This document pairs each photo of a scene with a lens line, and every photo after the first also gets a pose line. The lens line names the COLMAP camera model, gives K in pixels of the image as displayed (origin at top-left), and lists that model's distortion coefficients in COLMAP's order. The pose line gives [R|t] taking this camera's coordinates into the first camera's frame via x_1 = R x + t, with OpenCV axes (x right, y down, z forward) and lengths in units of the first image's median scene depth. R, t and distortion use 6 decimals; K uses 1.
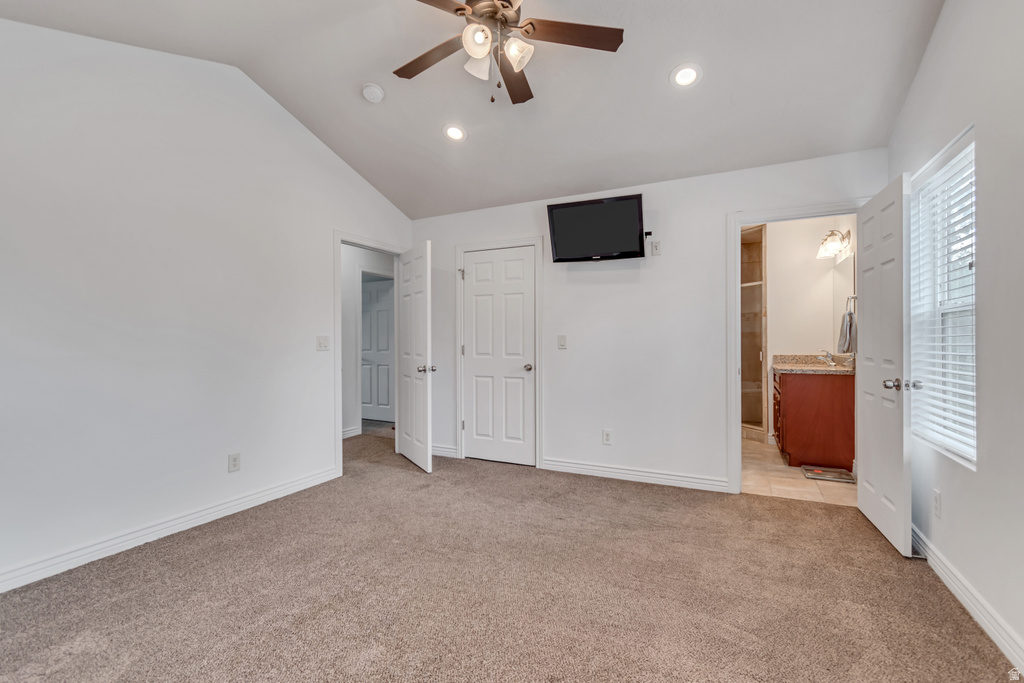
lens RADIAL K [[463.9, 0, 510.2], [0, 463.9, 341.7], [0, 0, 1]] dist [0.001147, 0.000274]
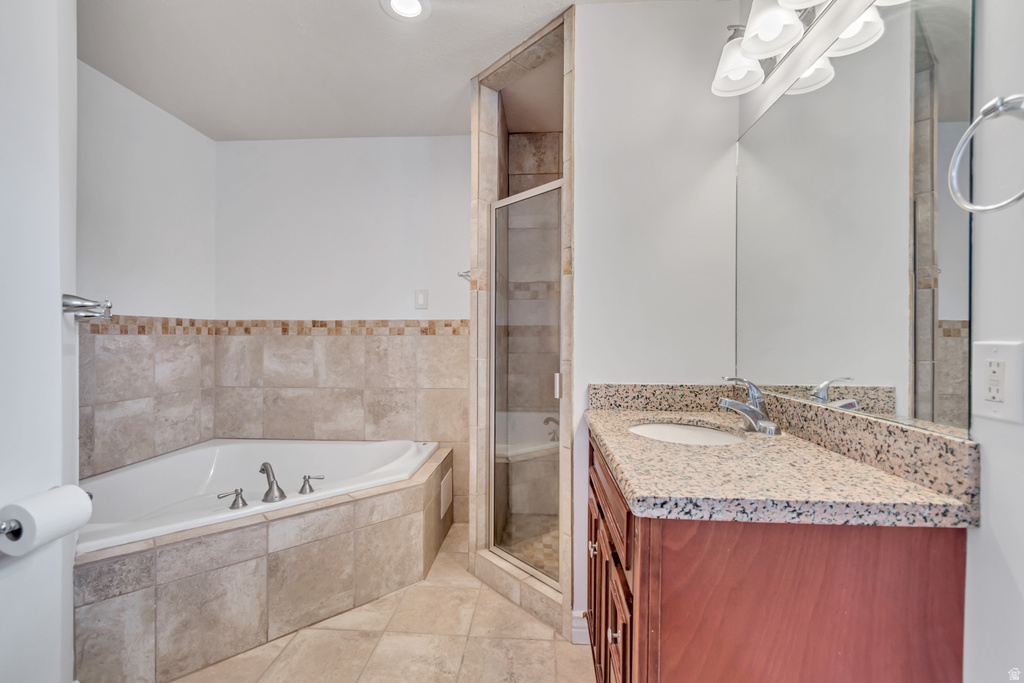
lens RADIAL K [[463.9, 0, 509.2], [0, 463.9, 339.7], [0, 0, 1]] dist [0.001147, 0.000274]
pose [[0.926810, 0.008946, 0.375423, 0.376533], [-0.009961, 0.999950, 0.000764, -0.005231], [-0.375397, -0.004448, 0.926853, 0.691432]]
